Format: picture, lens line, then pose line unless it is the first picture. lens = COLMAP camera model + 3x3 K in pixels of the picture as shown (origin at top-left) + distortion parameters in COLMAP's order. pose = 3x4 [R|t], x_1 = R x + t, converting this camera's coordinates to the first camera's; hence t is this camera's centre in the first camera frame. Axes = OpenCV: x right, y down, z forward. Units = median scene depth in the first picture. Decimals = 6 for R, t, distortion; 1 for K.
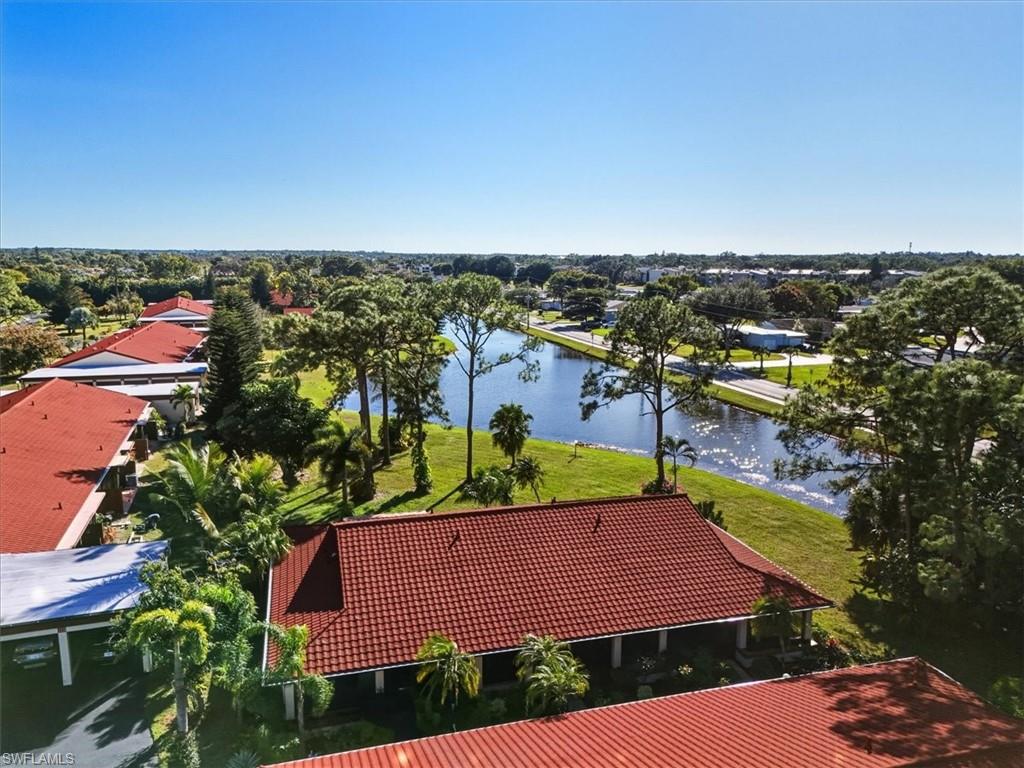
lens RADIAL K [[758.0, 0, 512.0], [0, 758.0, 384.0], [0, 0, 1]] dist [0.000845, -0.000084]
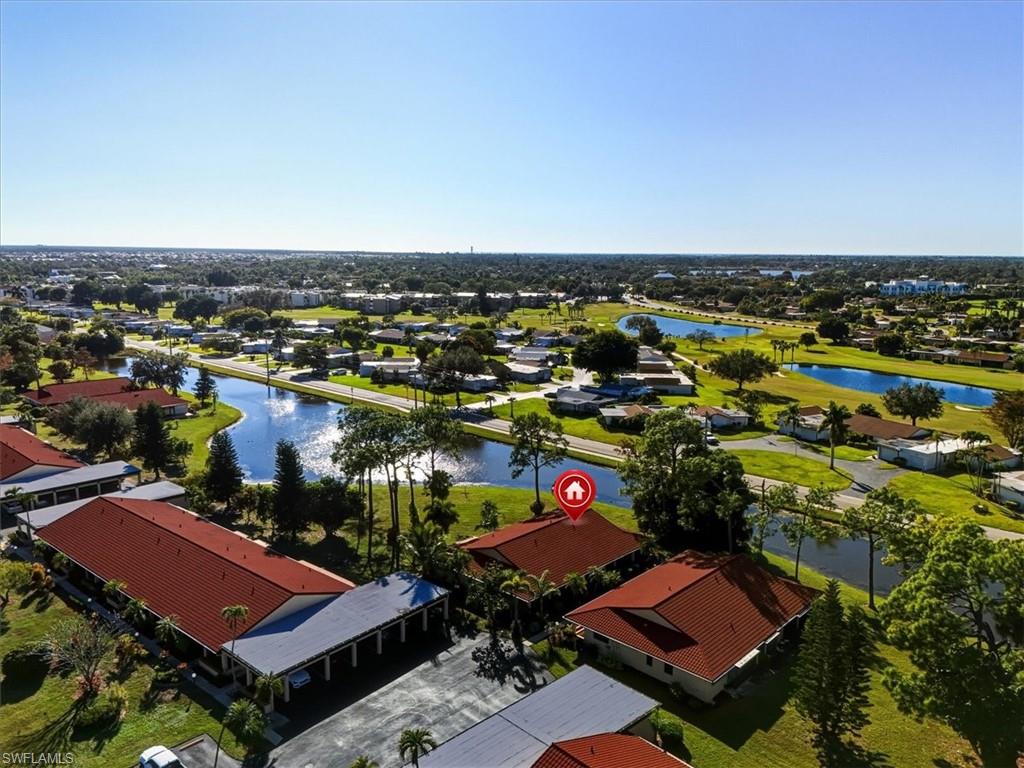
lens RADIAL K [[758.0, 0, 512.0], [0, 758.0, 384.0], [0, 0, 1]] dist [0.000845, -0.000084]
pose [[0.861341, -0.087647, 0.500409, -1.306408], [0.083333, 0.996039, 0.031019, -0.390507], [-0.501146, 0.014983, 0.865233, -1.101277]]
